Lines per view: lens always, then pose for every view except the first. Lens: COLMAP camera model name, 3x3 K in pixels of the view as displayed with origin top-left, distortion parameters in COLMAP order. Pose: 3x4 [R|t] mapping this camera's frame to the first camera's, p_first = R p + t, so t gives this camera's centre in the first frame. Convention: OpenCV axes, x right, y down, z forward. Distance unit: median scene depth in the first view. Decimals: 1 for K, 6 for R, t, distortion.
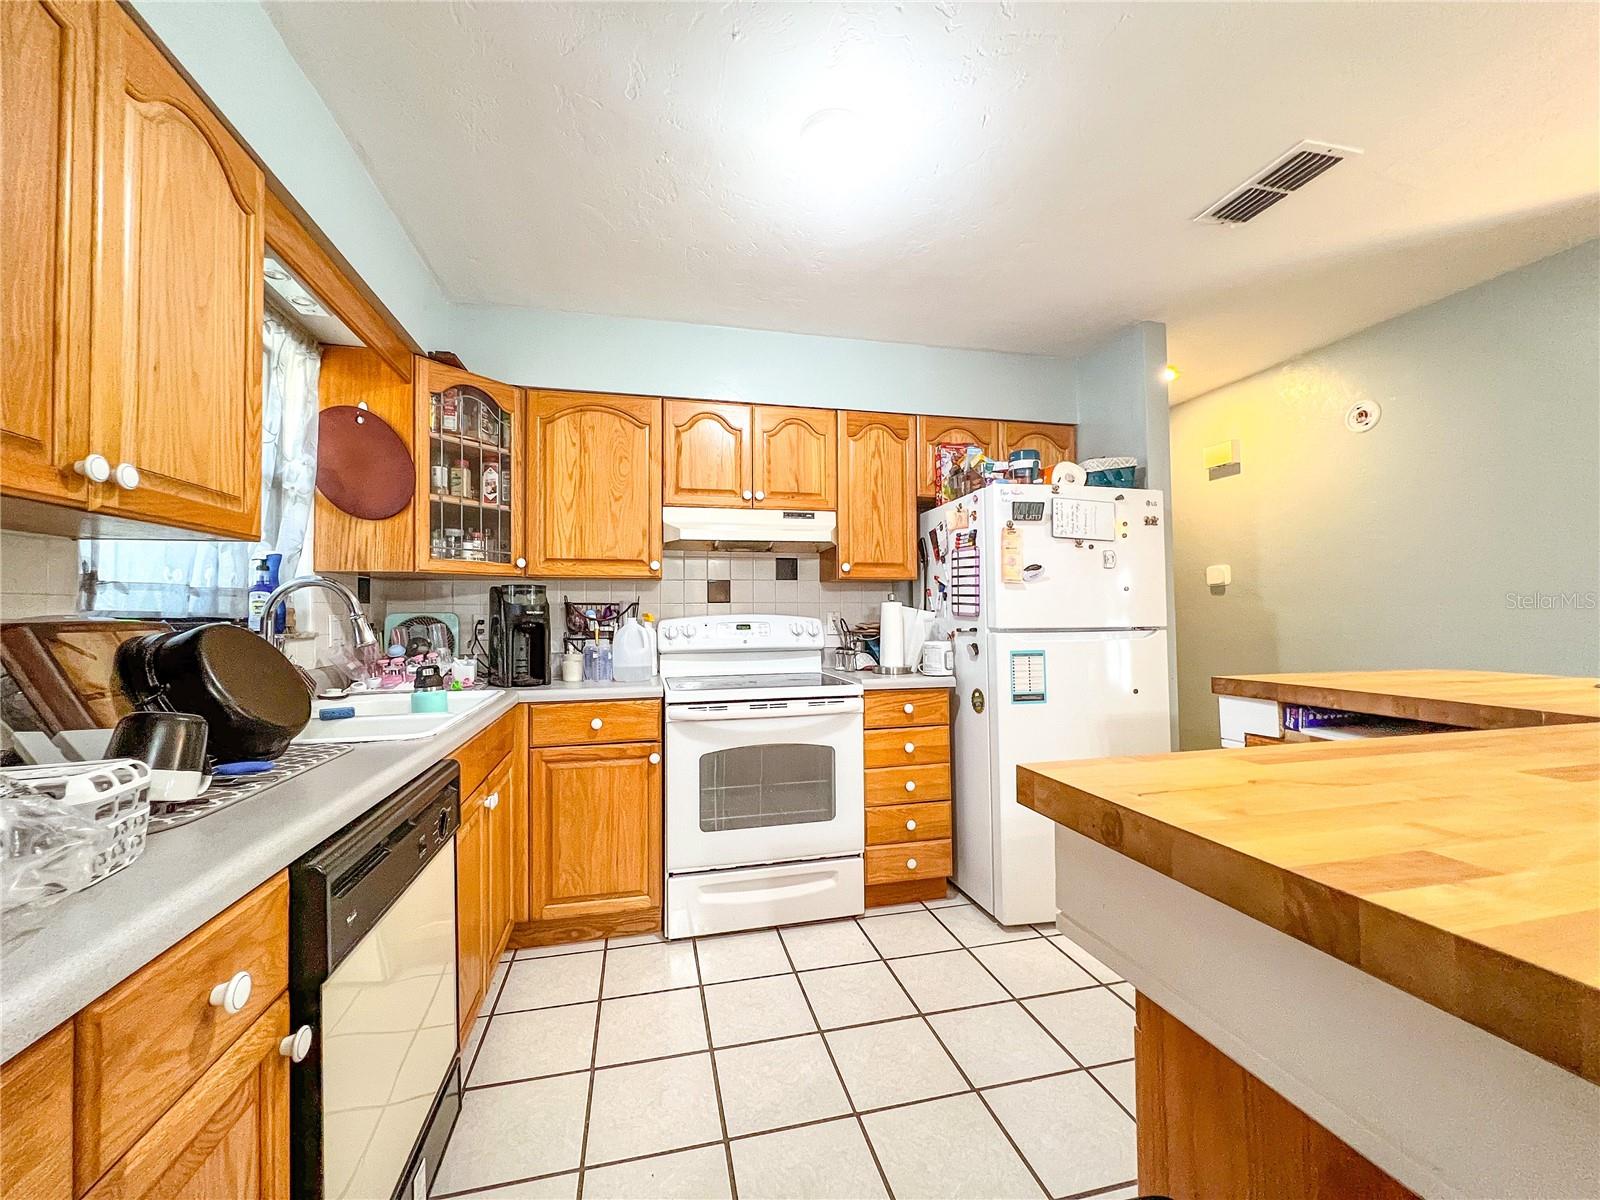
lens RADIAL K [[632.8, 0, 800.0], [0, 632.8, 600.0], [0, 0, 1]] dist [-0.008432, 0.000115]
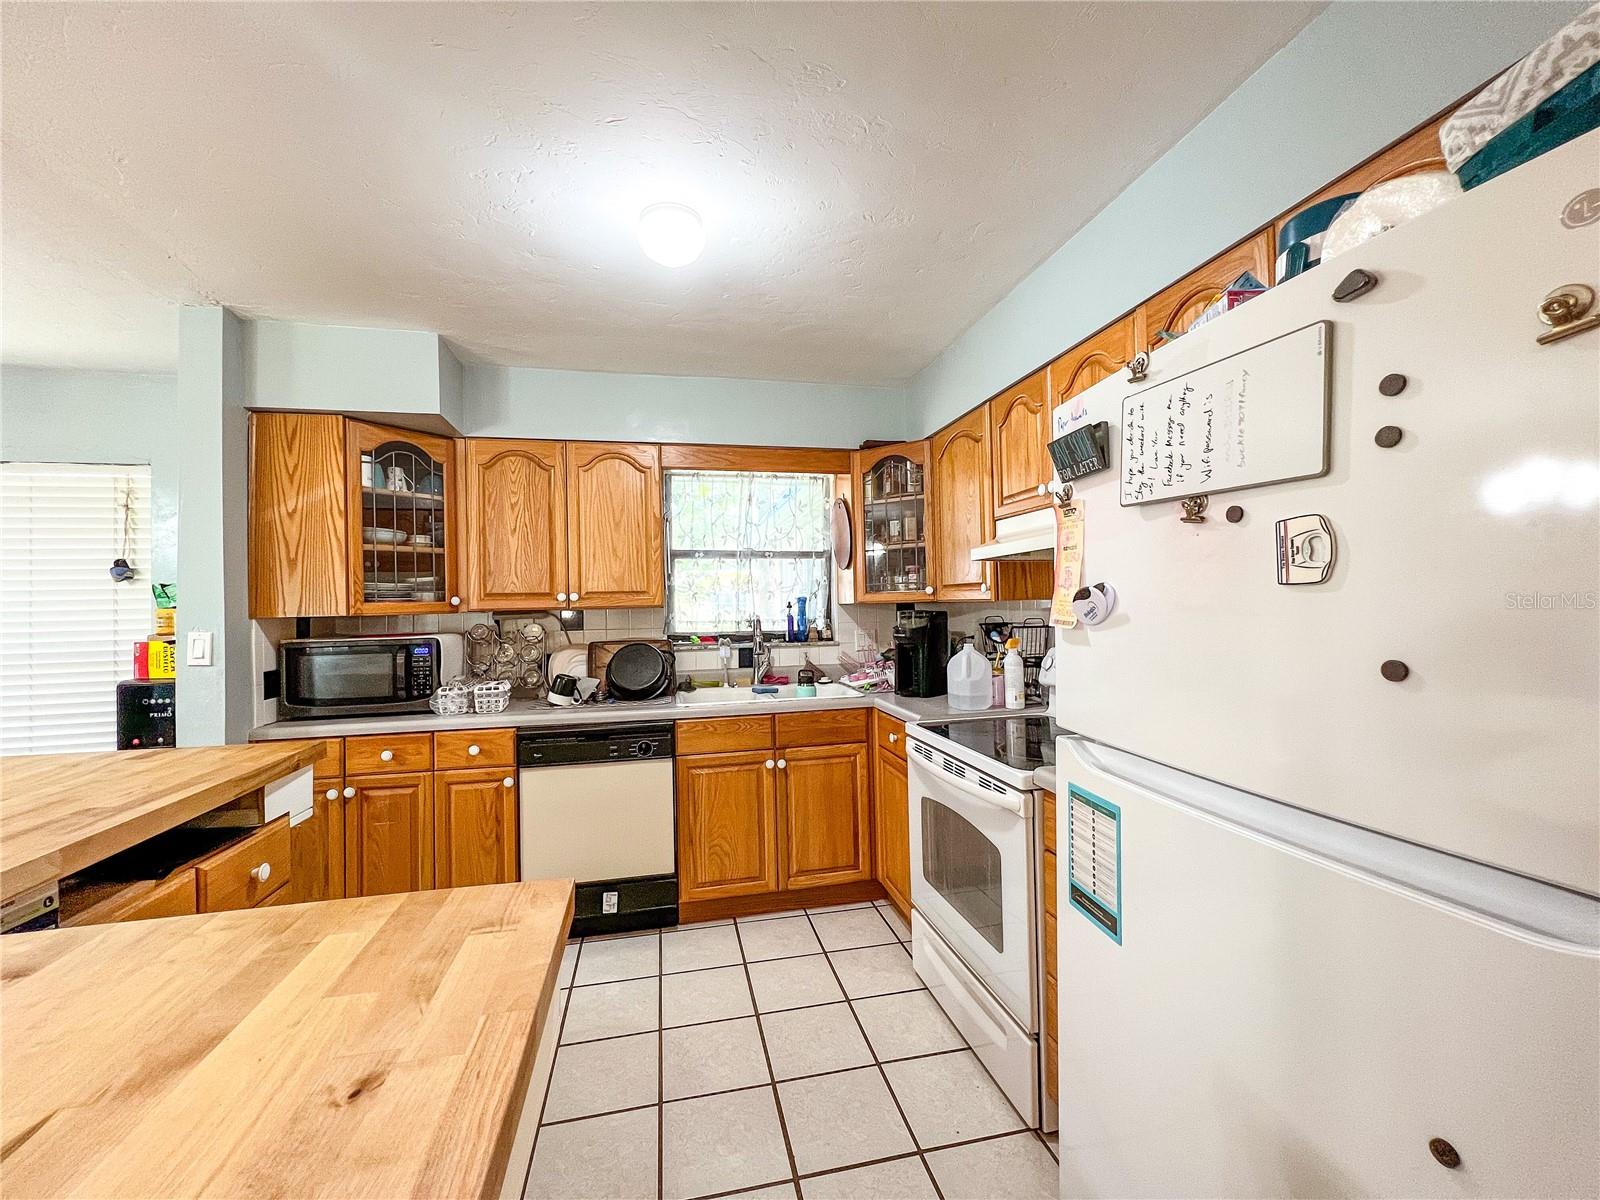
lens RADIAL K [[648.2, 0, 800.0], [0, 648.2, 600.0], [0, 0, 1]] dist [-0.000662, -0.000166]
pose [[-0.022917, 0.001966, -0.999735, 0.771557], [0.039941, 0.999201, 0.001049, -0.053447], [0.998939, -0.039907, -0.022977, 0.807741]]
